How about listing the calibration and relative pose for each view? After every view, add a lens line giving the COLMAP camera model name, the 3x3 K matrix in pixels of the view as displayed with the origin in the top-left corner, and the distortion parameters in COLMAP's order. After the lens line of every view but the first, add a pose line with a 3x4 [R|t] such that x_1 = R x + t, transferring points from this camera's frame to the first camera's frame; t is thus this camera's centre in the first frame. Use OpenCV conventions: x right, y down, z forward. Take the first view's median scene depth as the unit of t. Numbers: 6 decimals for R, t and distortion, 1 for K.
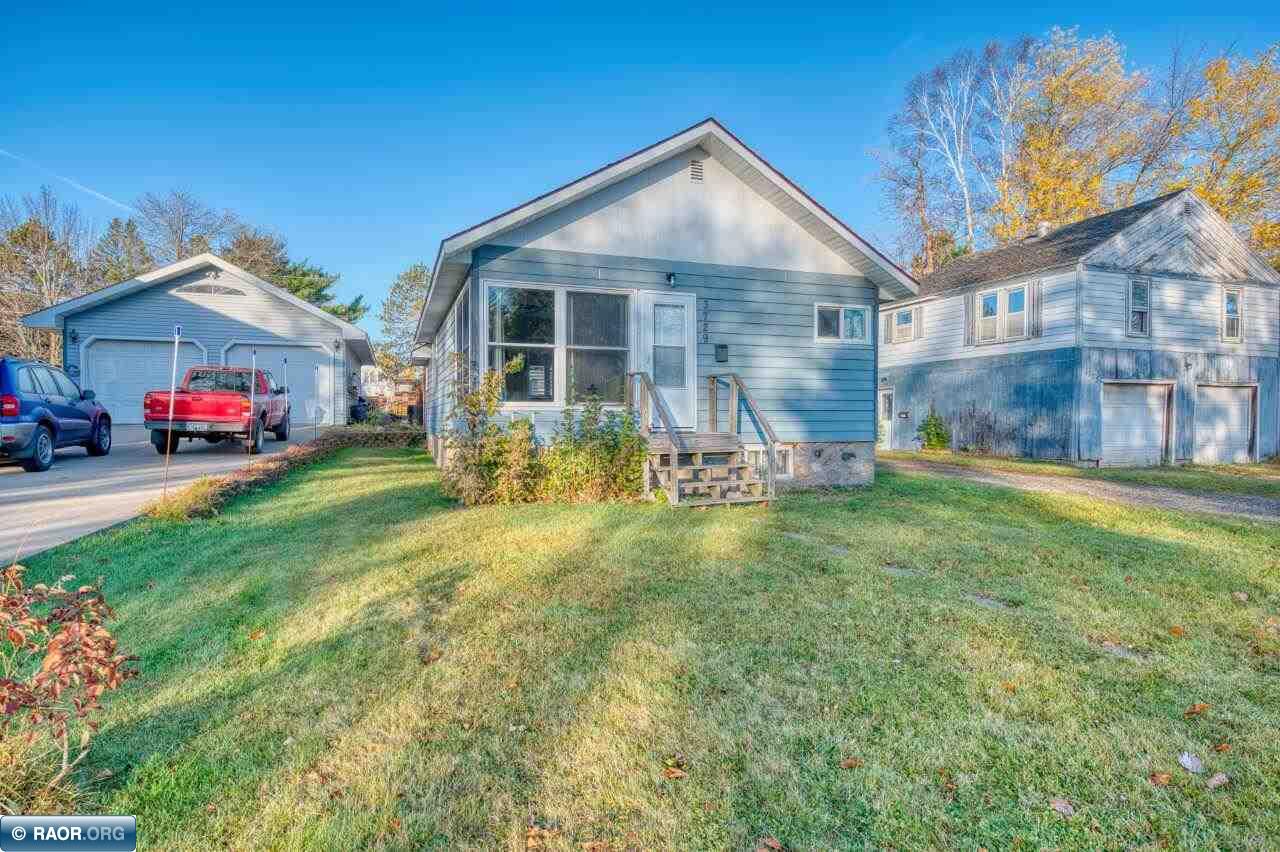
lens RADIAL K [[696.9, 0, 645.6], [0, 696.9, 426.3], [0, 0, 1]] dist [0.023079, 0.000574]
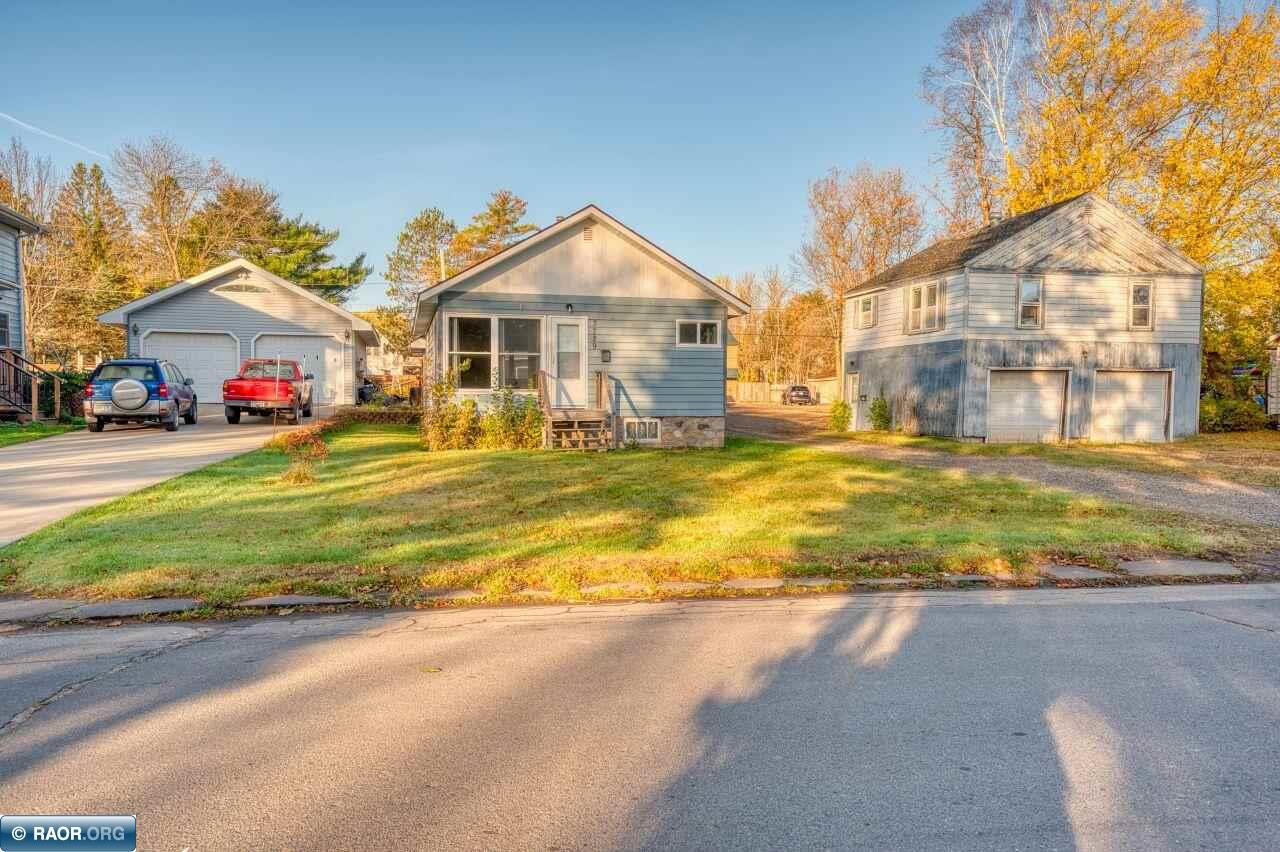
lens RADIAL K [[991.4, 0, 640.0], [0, 991.4, 426.0], [0, 0, 1]] dist [0.122247, 0.042527]
pose [[0.993475, 0.006035, -0.113893, 0.335161], [-0.004549, 0.999901, 0.013306, 0.012792], [0.113962, -0.012701, 0.993404, -0.869276]]
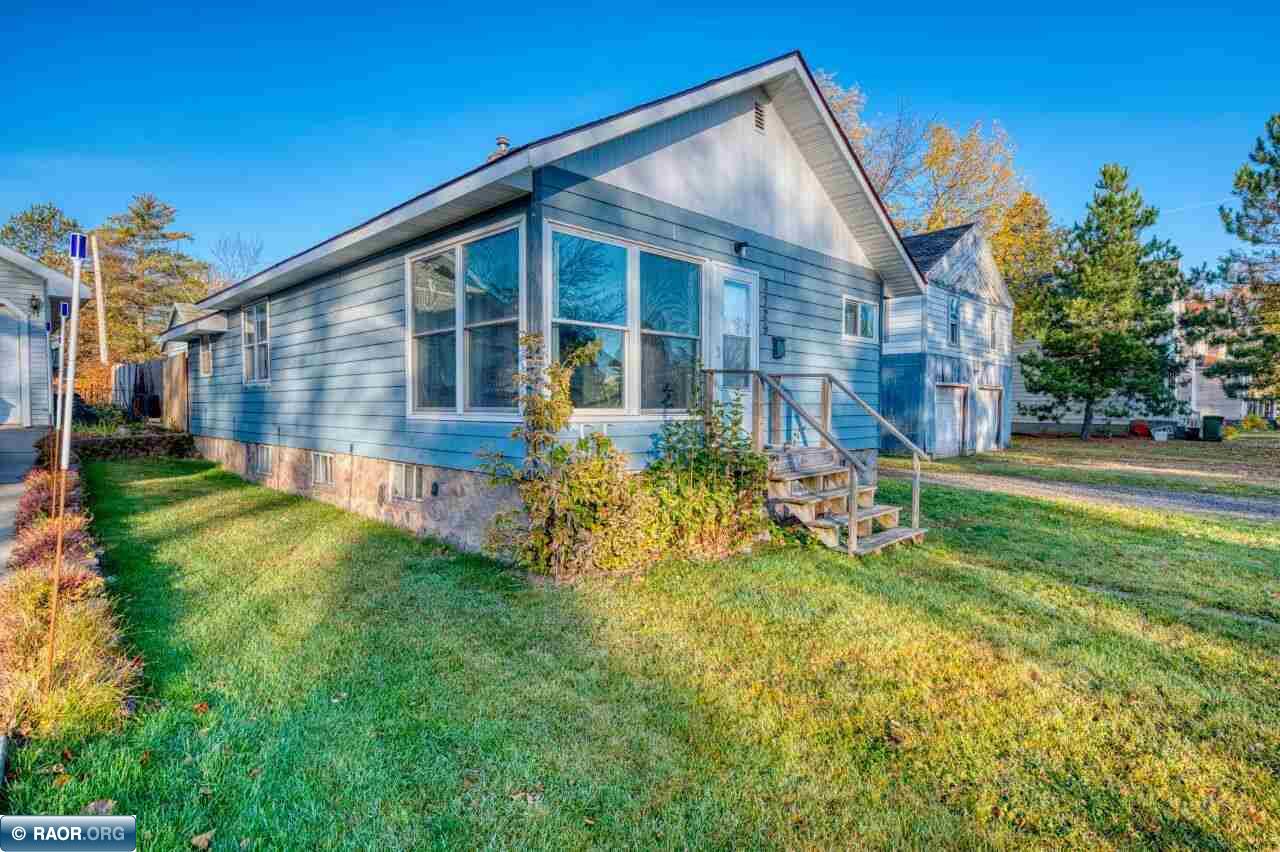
lens RADIAL K [[663.4, 0, 640.0], [0, 663.4, 426.0], [0, 0, 1]] dist [0.012487, -0.000420]
pose [[0.906017, -0.008121, 0.423163, -0.291825], [-0.000508, 0.999794, 0.020275, -0.022913], [-0.423241, -0.018584, 0.905827, 0.284858]]
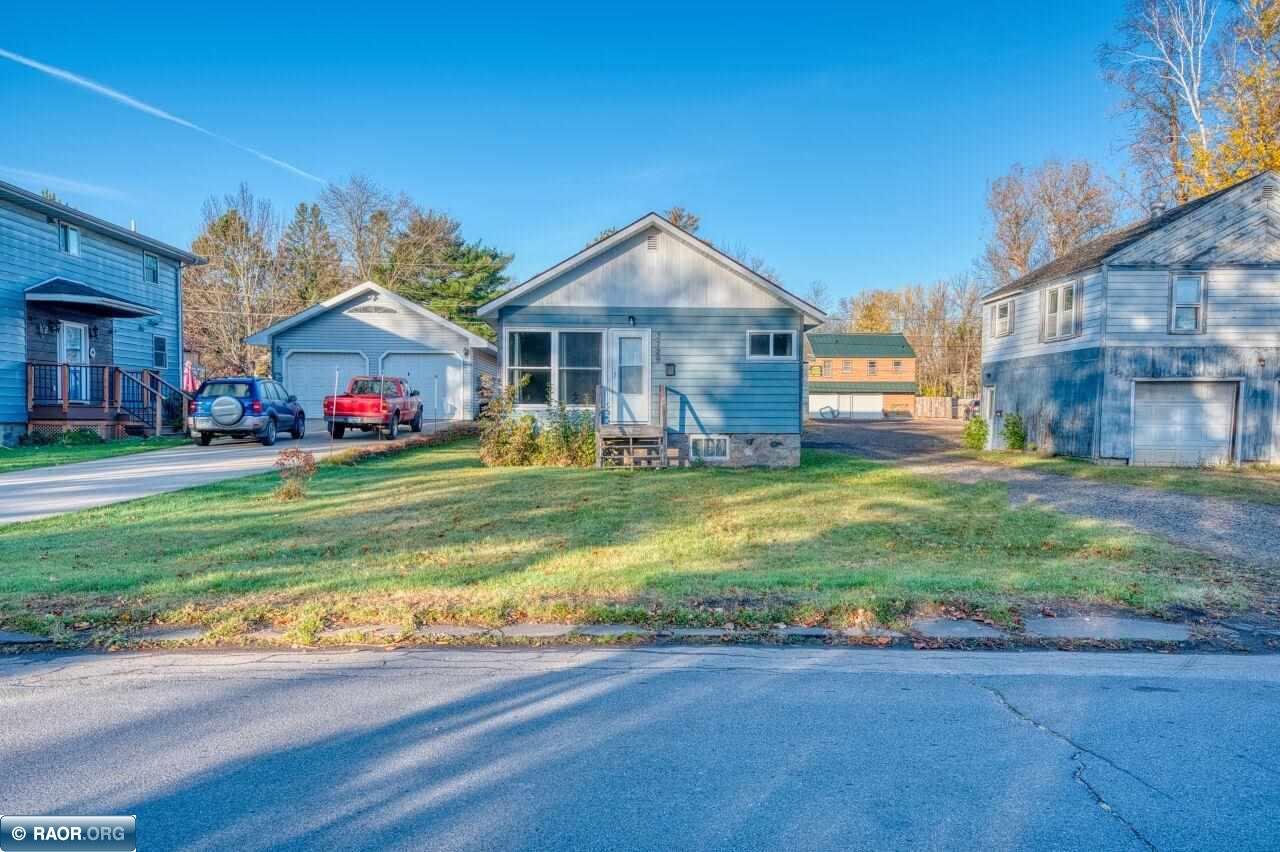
lens RADIAL K [[991.4, 0, 640.0], [0, 991.4, 426.0], [0, 0, 1]] dist [0.122247, 0.042527]
pose [[0.950217, 0.007133, -0.311509, 0.539496], [-0.007803, 0.999969, -0.000904, 0.009810], [0.311493, 0.003289, 0.950243, -0.745358]]
